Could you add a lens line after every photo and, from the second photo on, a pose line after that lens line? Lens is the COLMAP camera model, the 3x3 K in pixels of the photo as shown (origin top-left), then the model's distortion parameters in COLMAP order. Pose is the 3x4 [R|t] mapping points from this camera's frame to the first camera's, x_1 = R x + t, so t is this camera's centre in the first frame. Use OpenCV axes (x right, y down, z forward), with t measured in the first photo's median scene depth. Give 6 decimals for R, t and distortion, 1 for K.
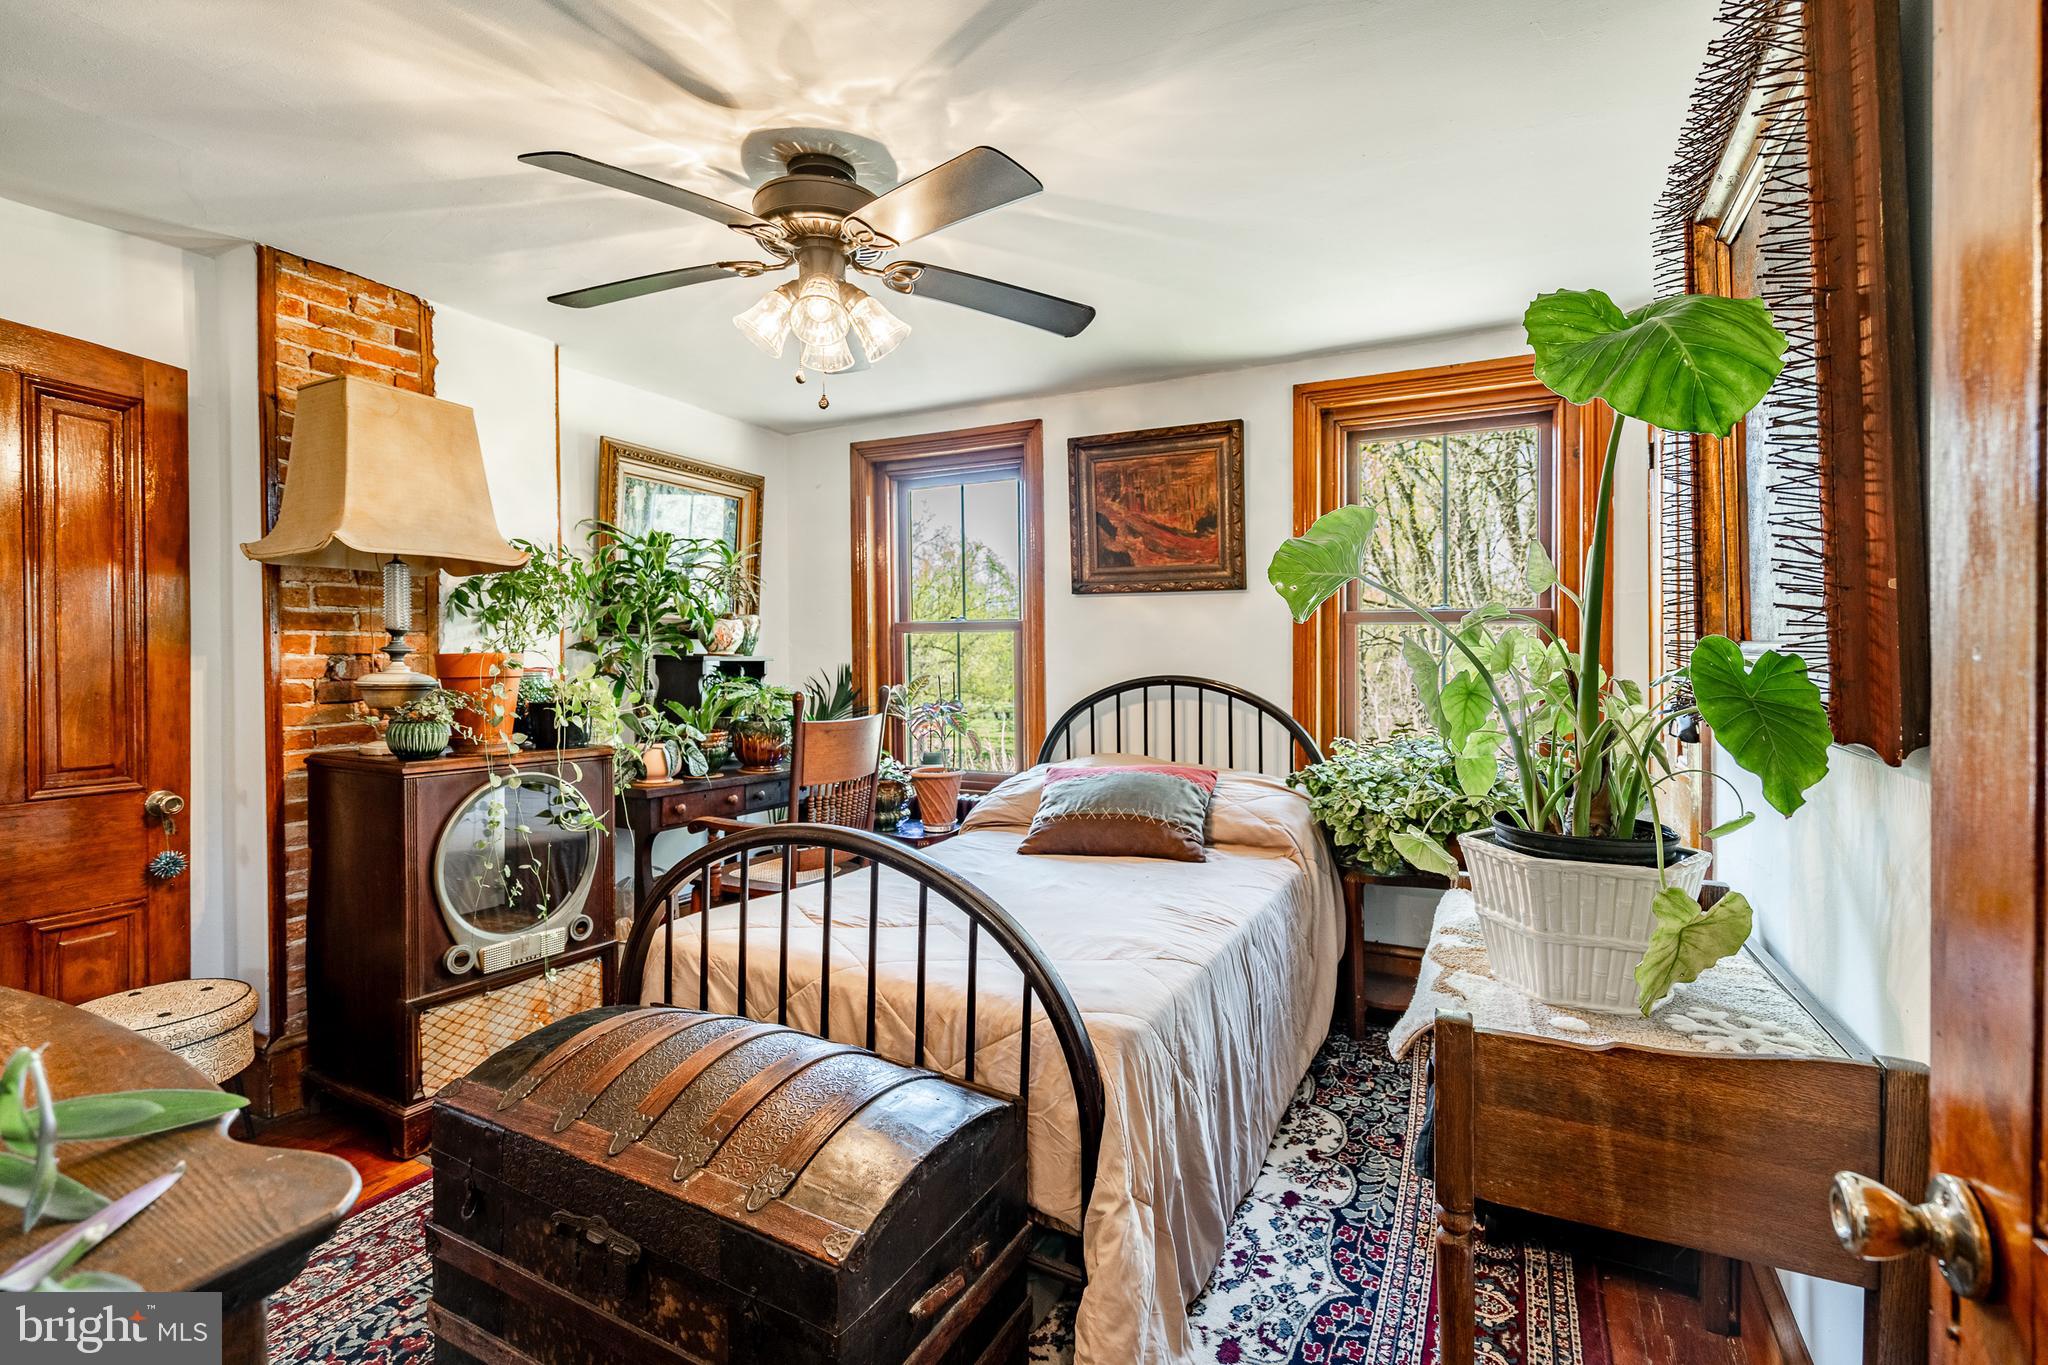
lens RADIAL K [[928.4, 0, 1024.0], [0, 928.4, 682.5], [0, 0, 1]] dist [-0.001268, 0.000381]
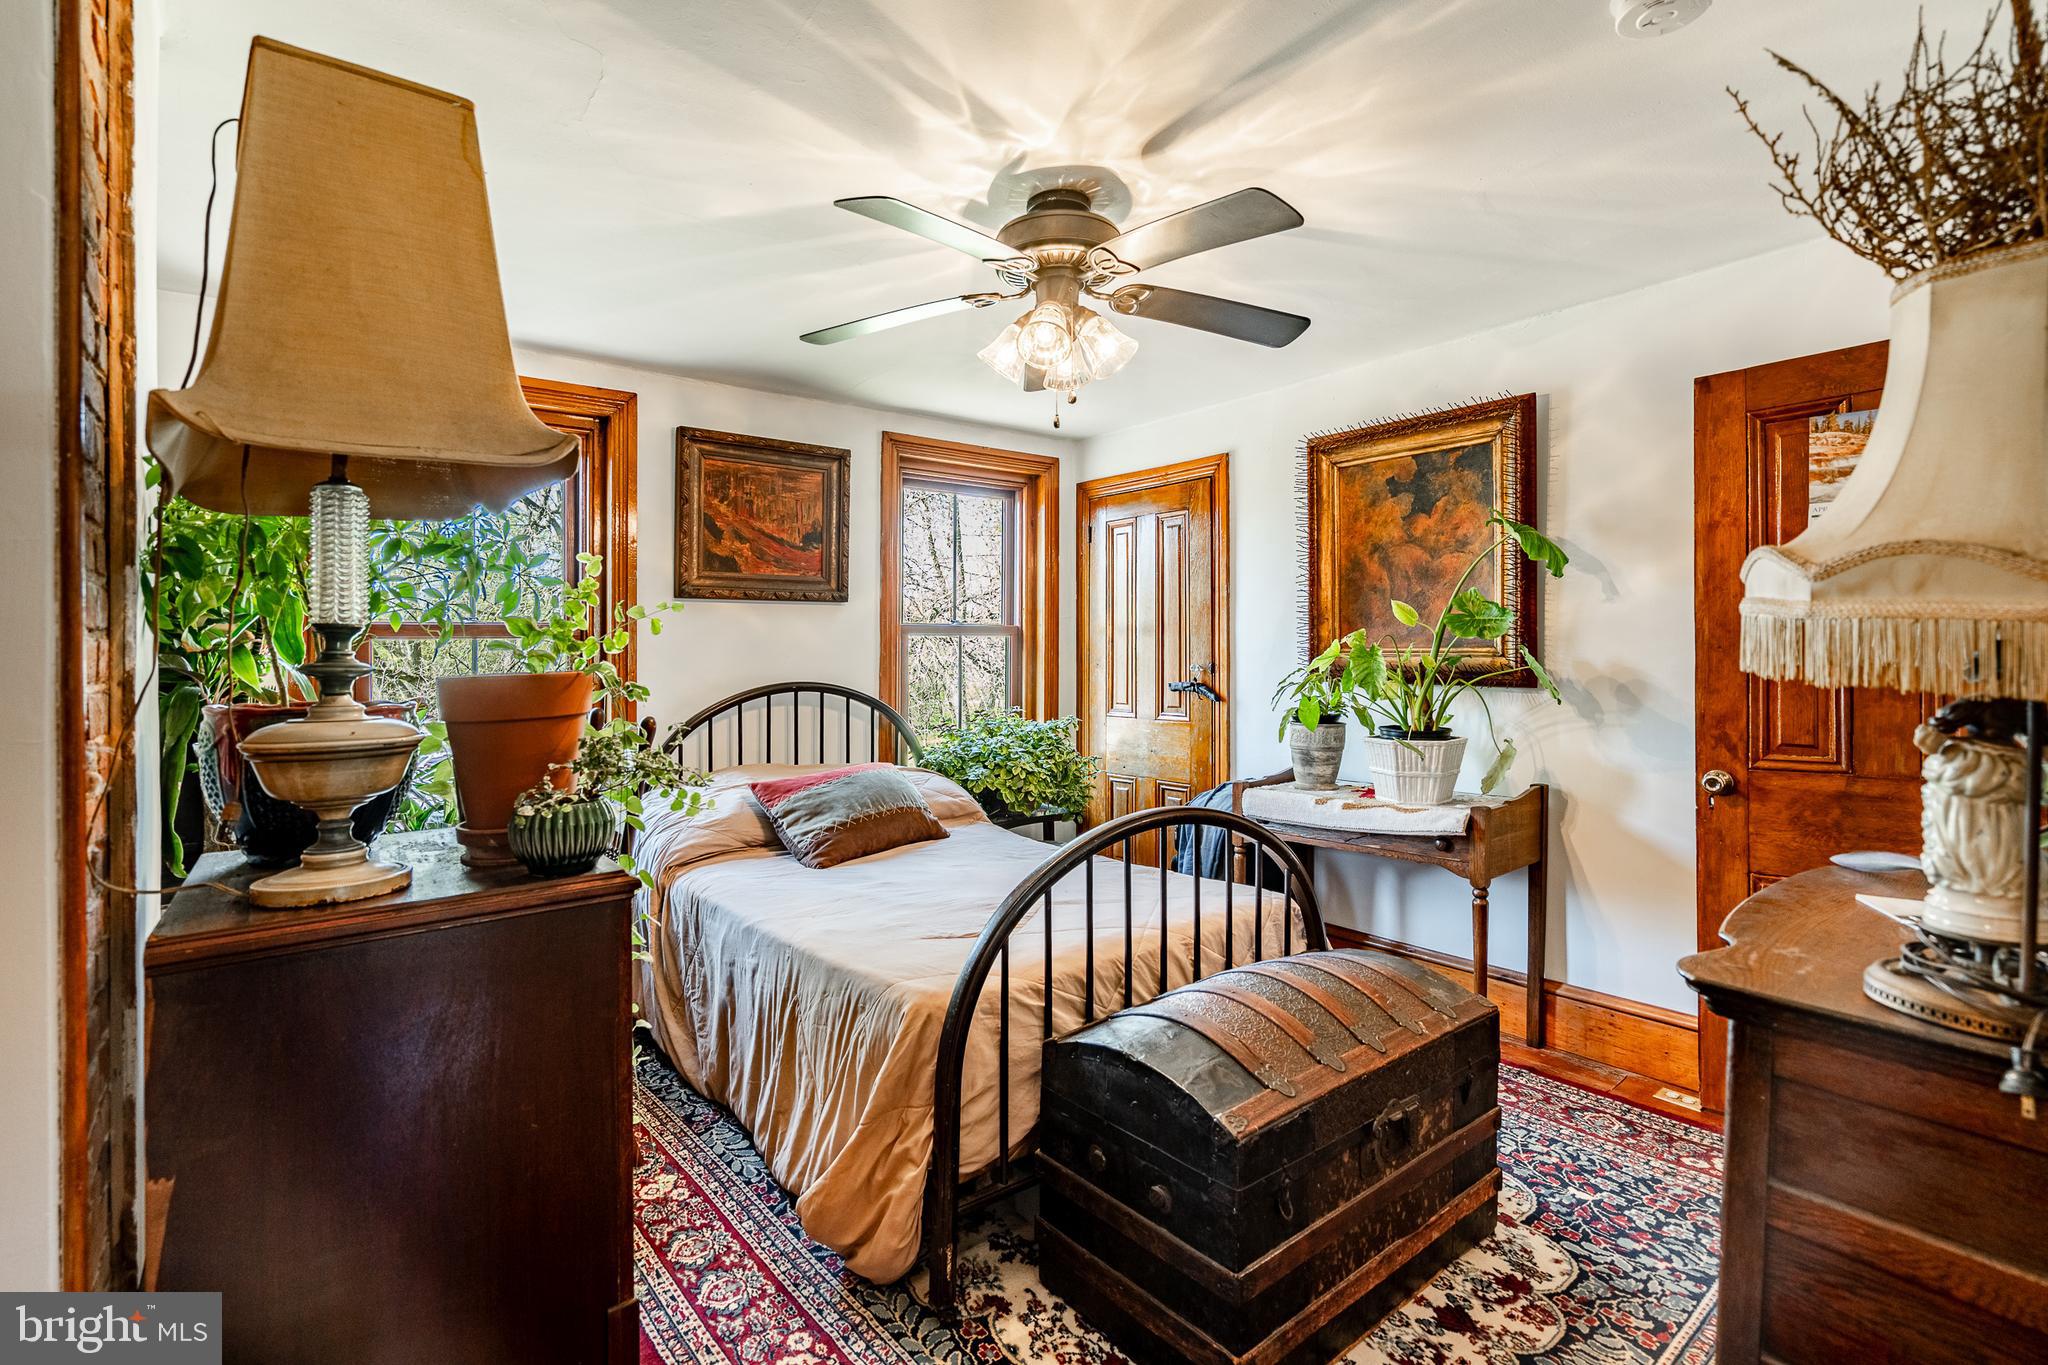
lens RADIAL K [[936.7, 0, 1020.6], [0, 936.7, 668.1], [0, 0, 1]] dist [0.001366, 0.000046]
pose [[0.392773, -0.026766, 0.919246, -0.697415], [0.051972, 0.998625, 0.006871, -0.017276], [-0.918166, 0.045076, 0.393624, 0.361237]]
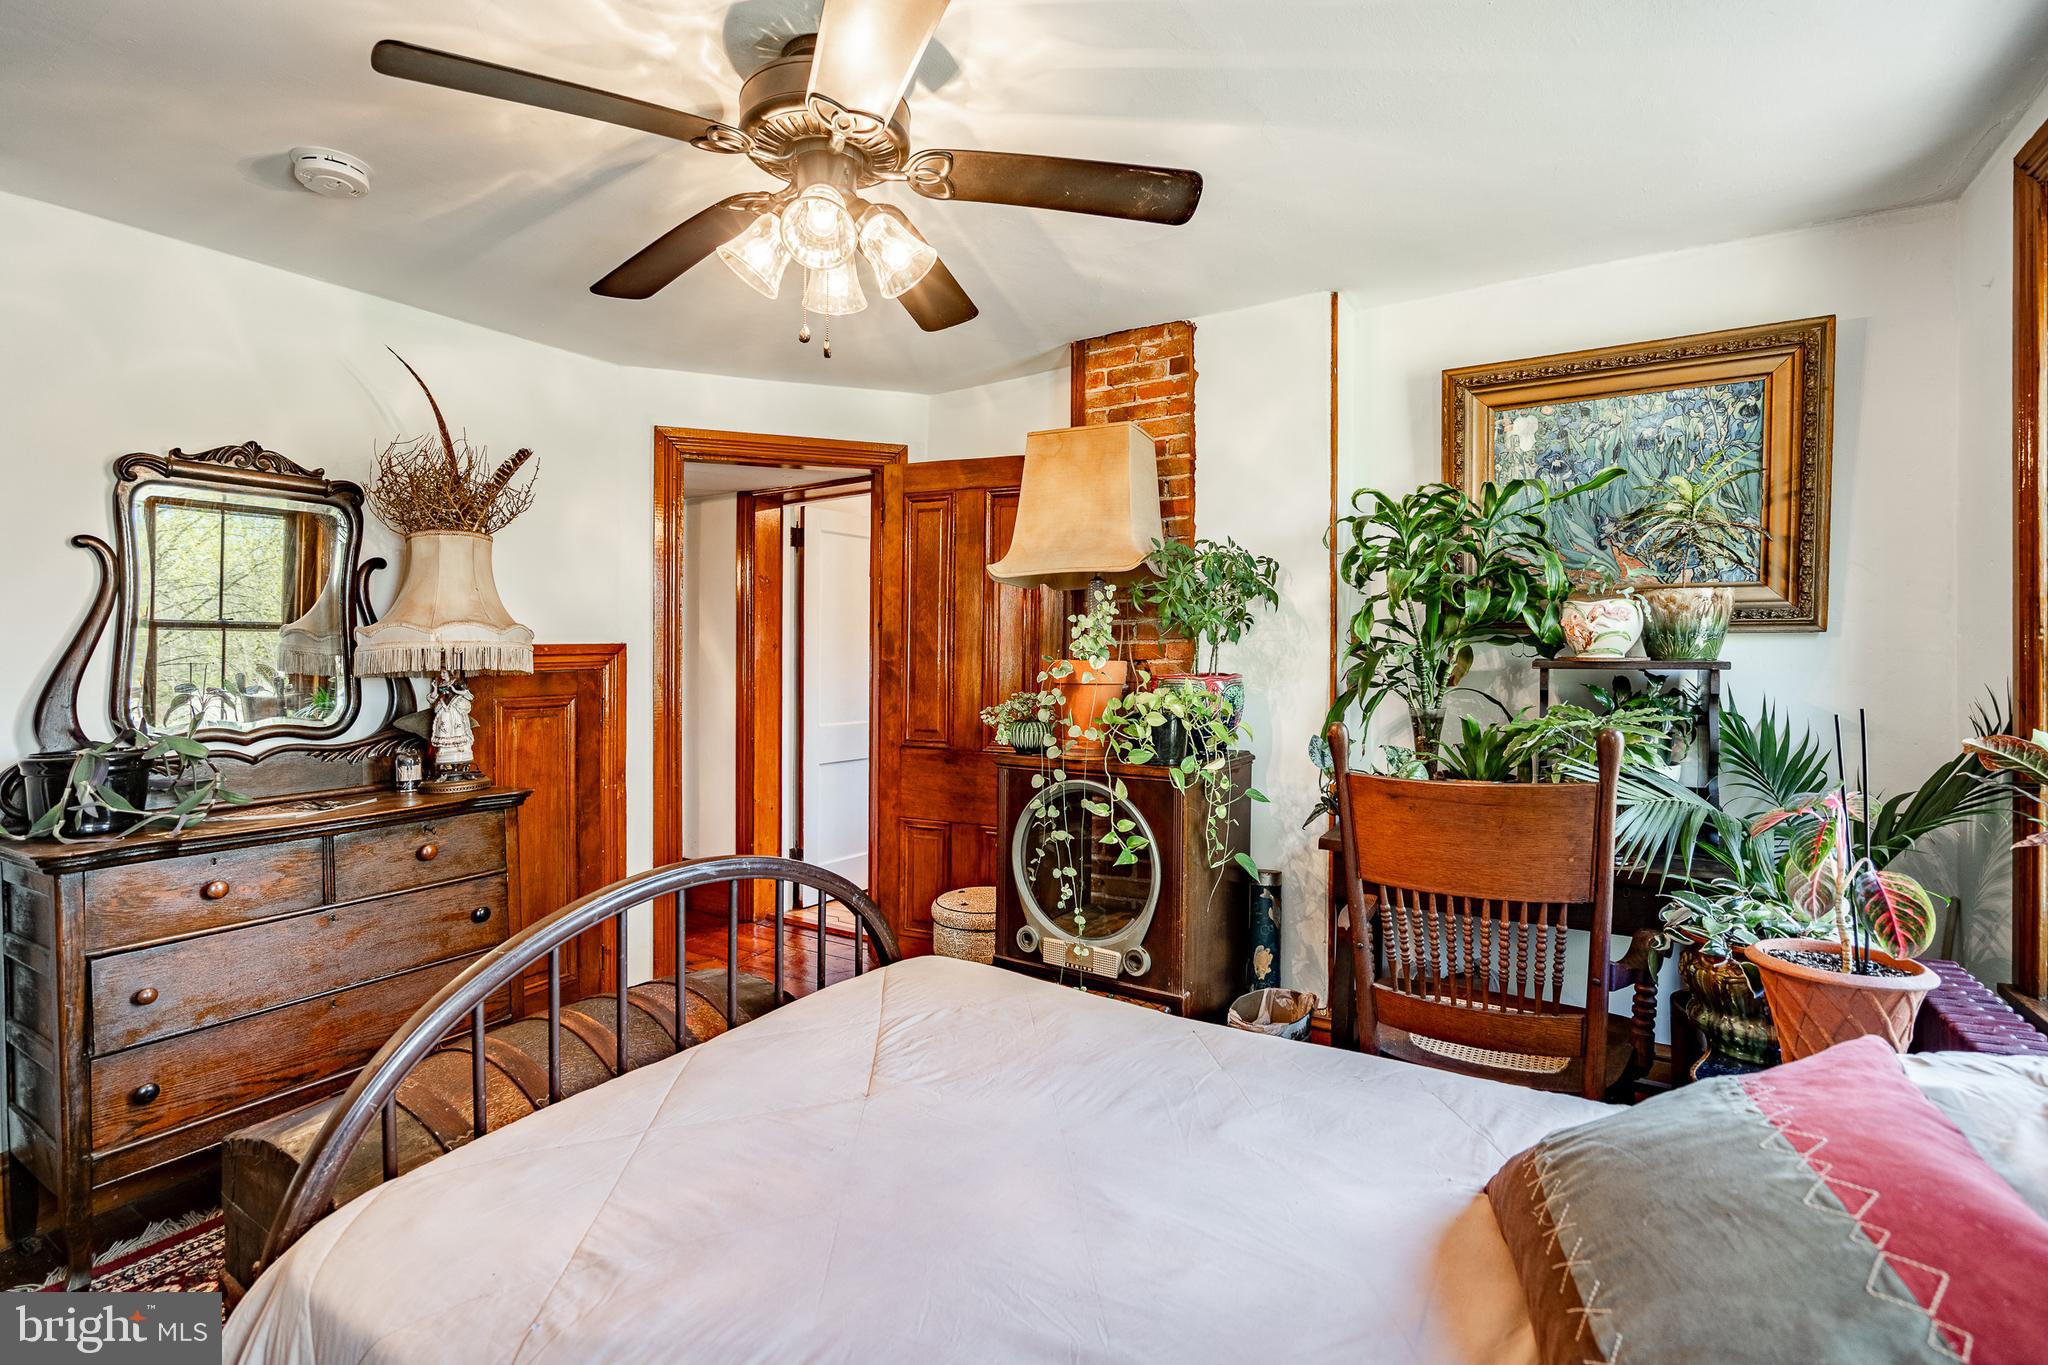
lens RADIAL K [[936.7, 0, 1020.6], [0, 936.7, 668.1], [0, 0, 1]] dist [0.001366, 0.000046]
pose [[-0.060987, 0.009680, -0.998092, 0.329932], [-0.019620, 0.999748, 0.010895, -0.022355], [0.997946, 0.020247, -0.060782, 0.691746]]
